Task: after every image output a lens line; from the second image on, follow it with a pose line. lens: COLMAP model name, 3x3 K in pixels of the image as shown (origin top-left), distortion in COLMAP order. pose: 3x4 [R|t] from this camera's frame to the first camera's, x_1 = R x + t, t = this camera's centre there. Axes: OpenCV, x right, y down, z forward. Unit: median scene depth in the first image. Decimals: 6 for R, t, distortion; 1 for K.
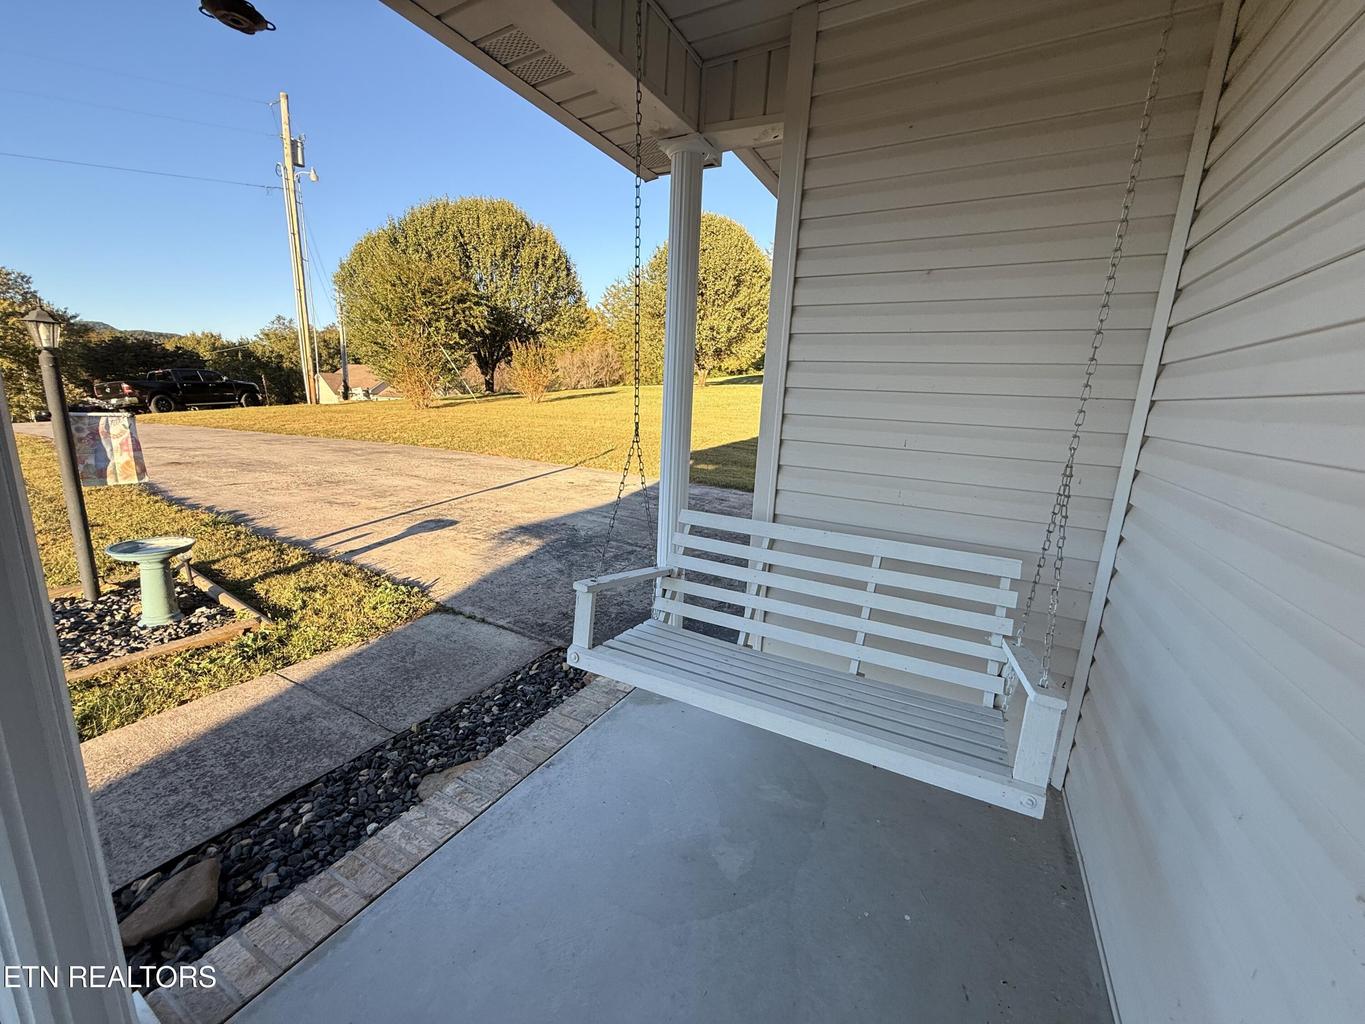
lens RADIAL K [[542.5, 0, 681.4], [0, 542.5, 506.4], [0, 0, 1]] dist [0.002139, -0.000218]
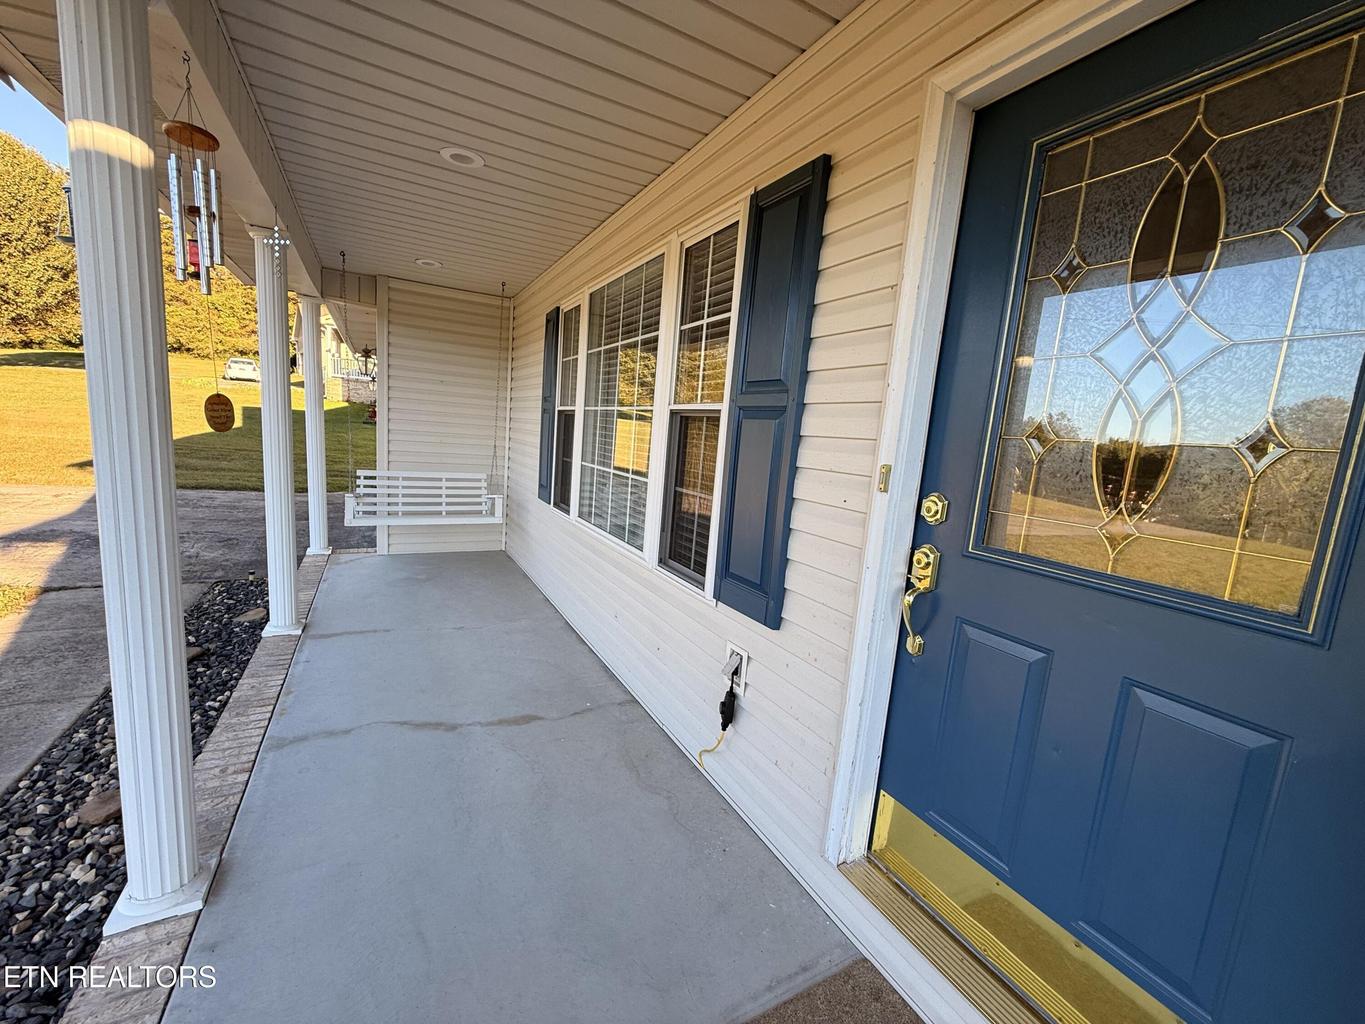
lens RADIAL K [[542.5, 0, 676.0], [0, 542.5, 509.3], [0, 0, 1]] dist [0.002139, -0.000218]
pose [[0.552189, -0.124214, 0.824414, -1.412566], [0.118617, 0.990485, 0.069786, 0.207002], [-0.825238, 0.059255, 0.561668, -1.714179]]
